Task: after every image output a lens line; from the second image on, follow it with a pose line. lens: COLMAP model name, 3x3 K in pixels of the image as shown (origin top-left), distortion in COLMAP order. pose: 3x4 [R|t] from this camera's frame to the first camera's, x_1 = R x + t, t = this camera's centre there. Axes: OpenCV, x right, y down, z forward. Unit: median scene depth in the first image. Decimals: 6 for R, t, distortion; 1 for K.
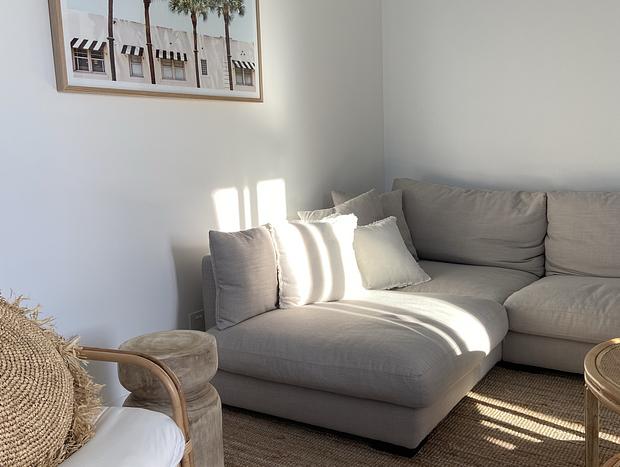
lens RADIAL K [[620.3, 0, 310.1], [0, 620.3, 232.7], [0, 0, 1]] dist [0.008715, 0.000000]
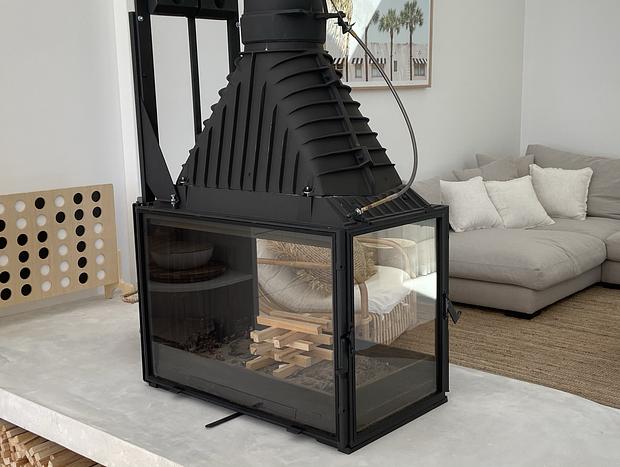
lens RADIAL K [[833.1, 0, 309.8], [0, 833.1, 234.9], [0, 0, 1]] dist [0.060359, 0.000000]
pose [[0.992326, 0.044146, -0.115496, -0.125822], [-0.038578, 0.998003, 0.050015, 0.032164], [0.117473, -0.045175, 0.992048, -0.939321]]
